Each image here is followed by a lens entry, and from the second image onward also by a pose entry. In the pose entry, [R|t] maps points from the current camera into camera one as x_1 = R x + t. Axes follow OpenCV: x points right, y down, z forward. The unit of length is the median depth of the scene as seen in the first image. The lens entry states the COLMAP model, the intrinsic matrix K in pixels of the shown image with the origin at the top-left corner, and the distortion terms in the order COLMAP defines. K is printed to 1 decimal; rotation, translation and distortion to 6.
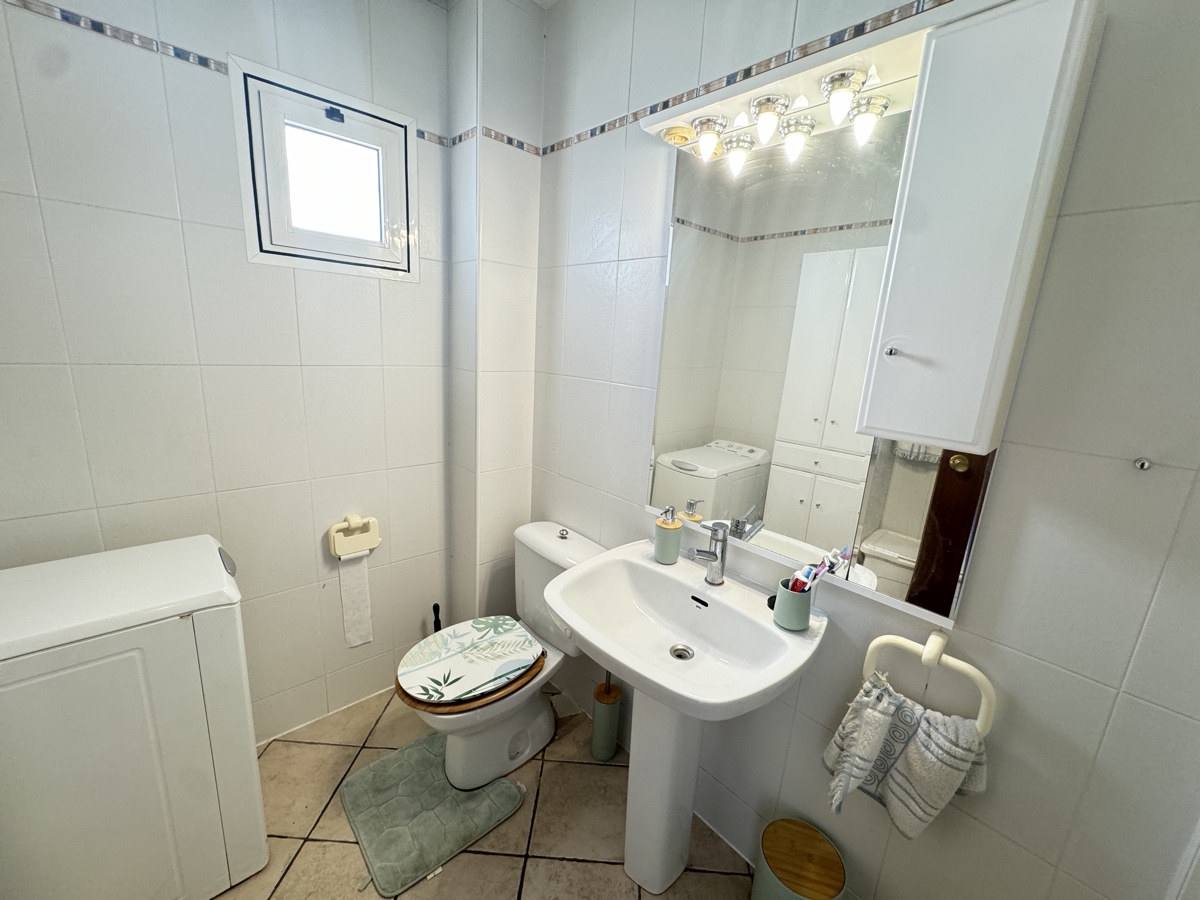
lens RADIAL K [[478.9, 0, 599.8], [0, 478.9, 448.7], [0, 0, 1]] dist [-0.002248, -0.000160]
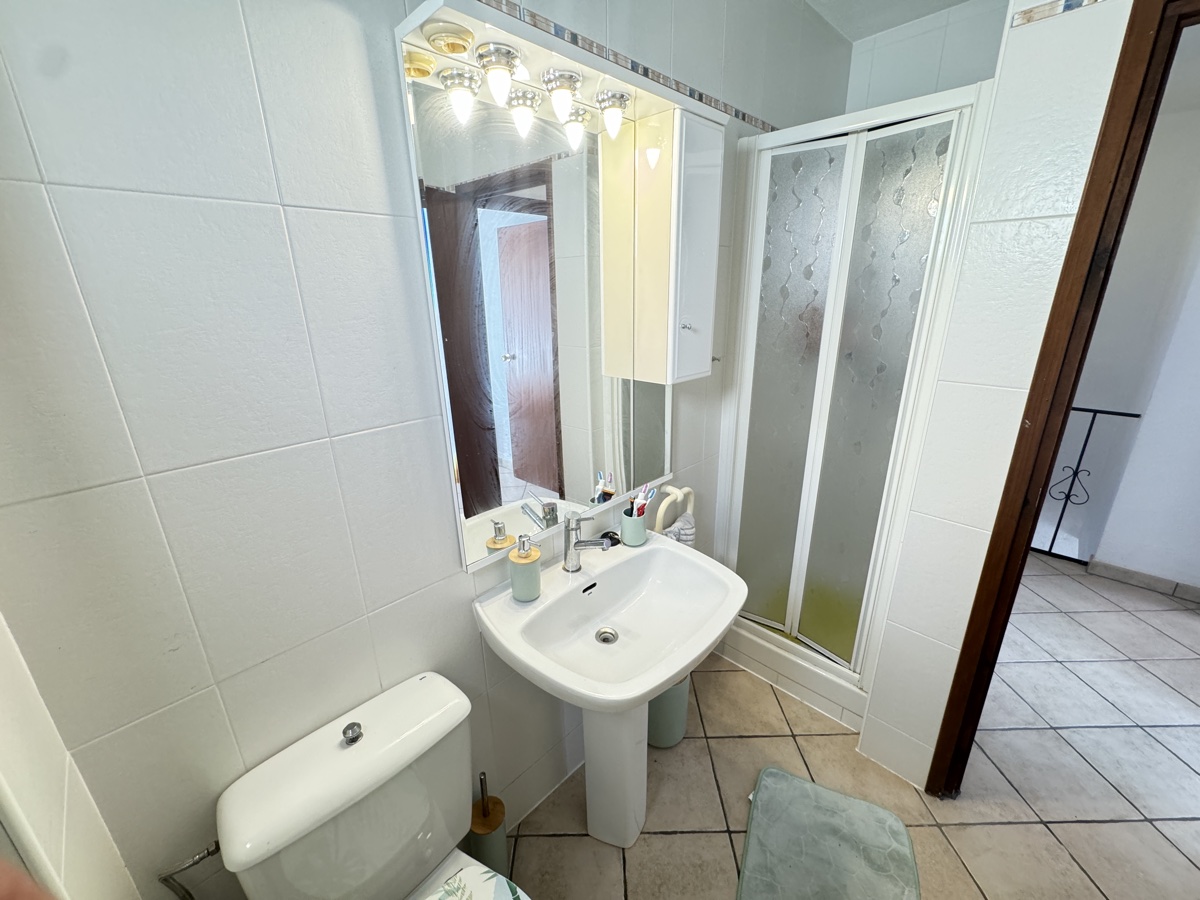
lens RADIAL K [[478.9, 0, 599.8], [0, 478.9, 448.7], [0, 0, 1]] dist [-0.002248, -0.000160]
pose [[-0.047672, -0.368923, 0.928237, -0.802433], [0.239936, 0.897855, 0.369171, -0.409327], [-0.969617, 0.240317, 0.045716, 1.085017]]
